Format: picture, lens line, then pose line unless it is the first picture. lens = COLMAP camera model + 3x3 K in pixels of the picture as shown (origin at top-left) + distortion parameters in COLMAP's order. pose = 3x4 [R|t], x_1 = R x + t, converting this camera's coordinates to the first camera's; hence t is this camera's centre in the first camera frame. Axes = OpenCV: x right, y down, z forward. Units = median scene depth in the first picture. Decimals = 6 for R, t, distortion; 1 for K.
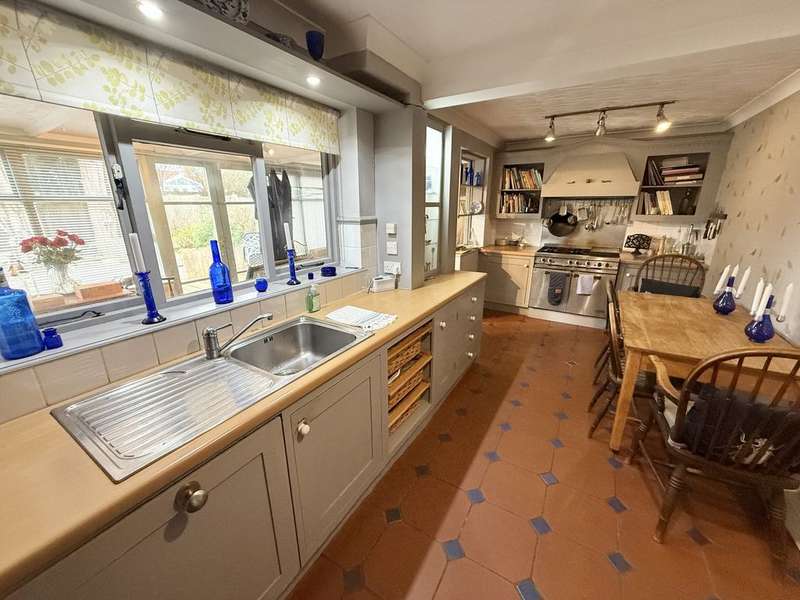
lens RADIAL K [[316.7, 0, 400.0], [0, 316.7, 300.0], [0, 0, 1]] dist [0.000028, -0.000197]
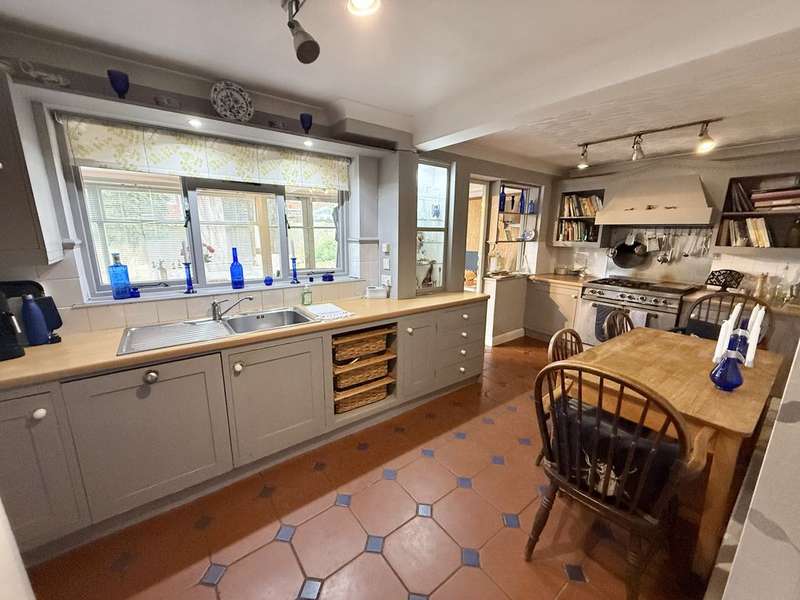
lens RADIAL K [[316.7, 0, 400.0], [0, 316.7, 300.0], [0, 0, 1]] dist [0.000028, -0.000197]
pose [[0.929865, 0.091625, -0.356309, 0.289892], [-0.120760, 0.990845, -0.060353, 0.024483], [0.347517, 0.099148, 0.932417, -0.058807]]
